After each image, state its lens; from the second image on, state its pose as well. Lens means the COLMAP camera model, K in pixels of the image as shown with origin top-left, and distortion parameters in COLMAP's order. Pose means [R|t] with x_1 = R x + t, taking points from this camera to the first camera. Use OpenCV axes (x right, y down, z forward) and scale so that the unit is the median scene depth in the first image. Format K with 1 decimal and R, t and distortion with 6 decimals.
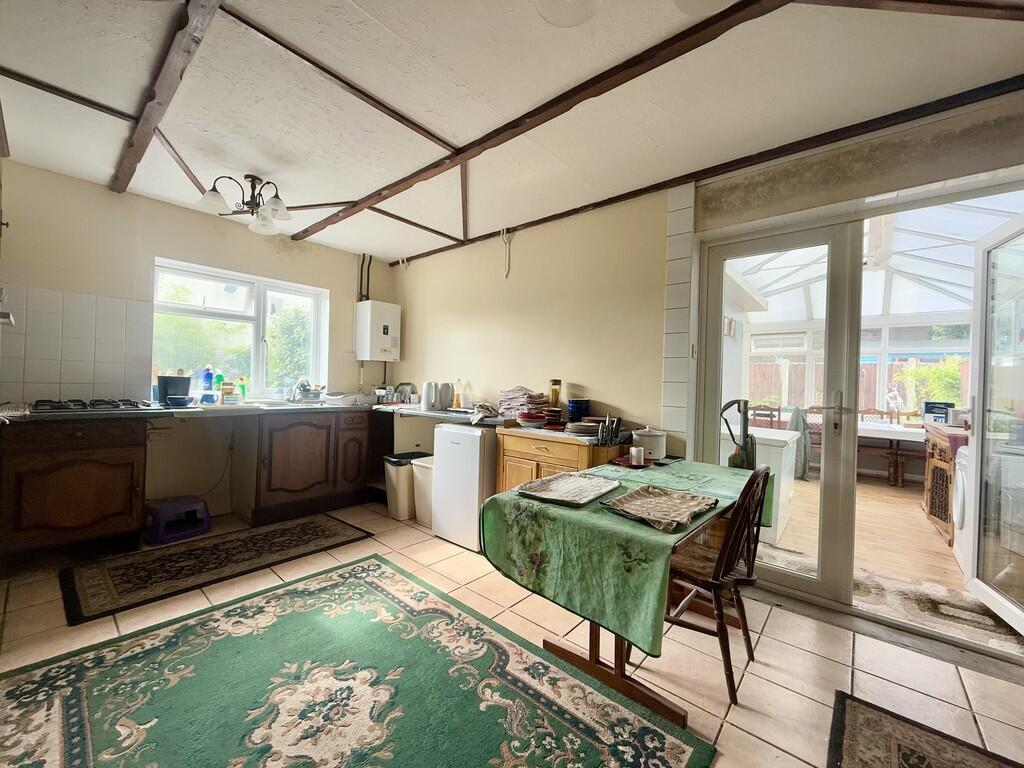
lens RADIAL K [[408.1, 0, 509.9], [0, 408.1, 378.8], [0, 0, 1]] dist [0.001595, 0.000000]
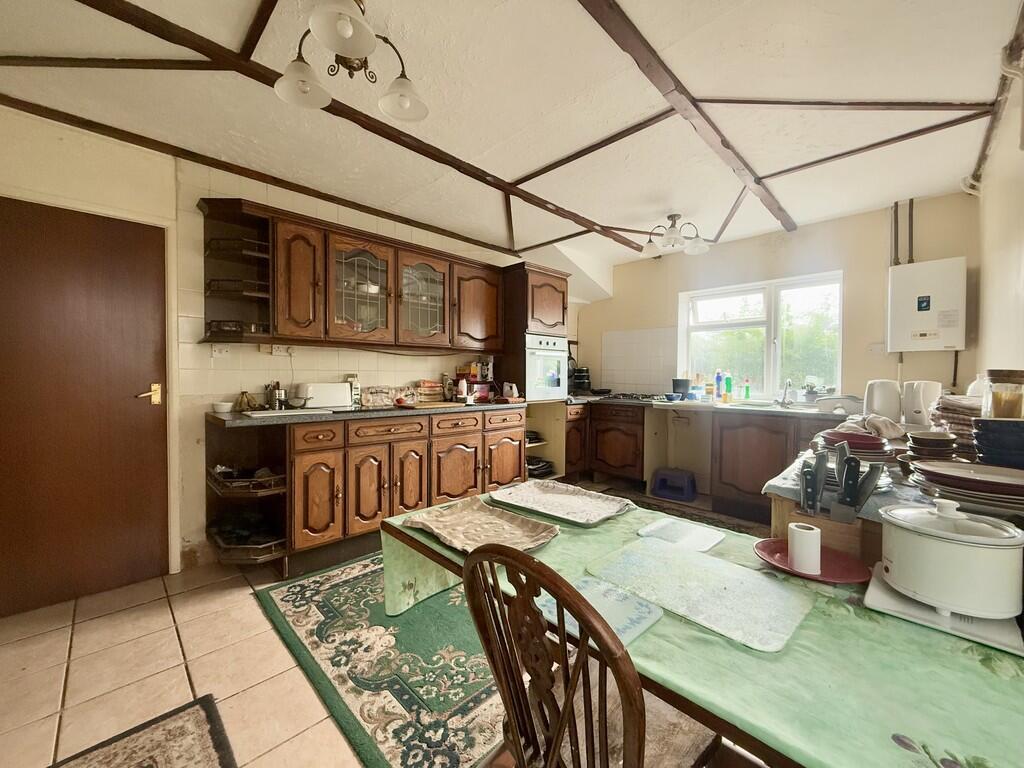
lens RADIAL K [[408.1, 0, 510.1], [0, 408.1, 383.9], [0, 0, 1]] dist [0.001595, 0.000000]
pose [[-0.080663, -0.007660, -0.996712, 1.170958], [0.001374, 0.999969, -0.007796, 0.039295], [0.996740, -0.001998, -0.080650, 1.146252]]
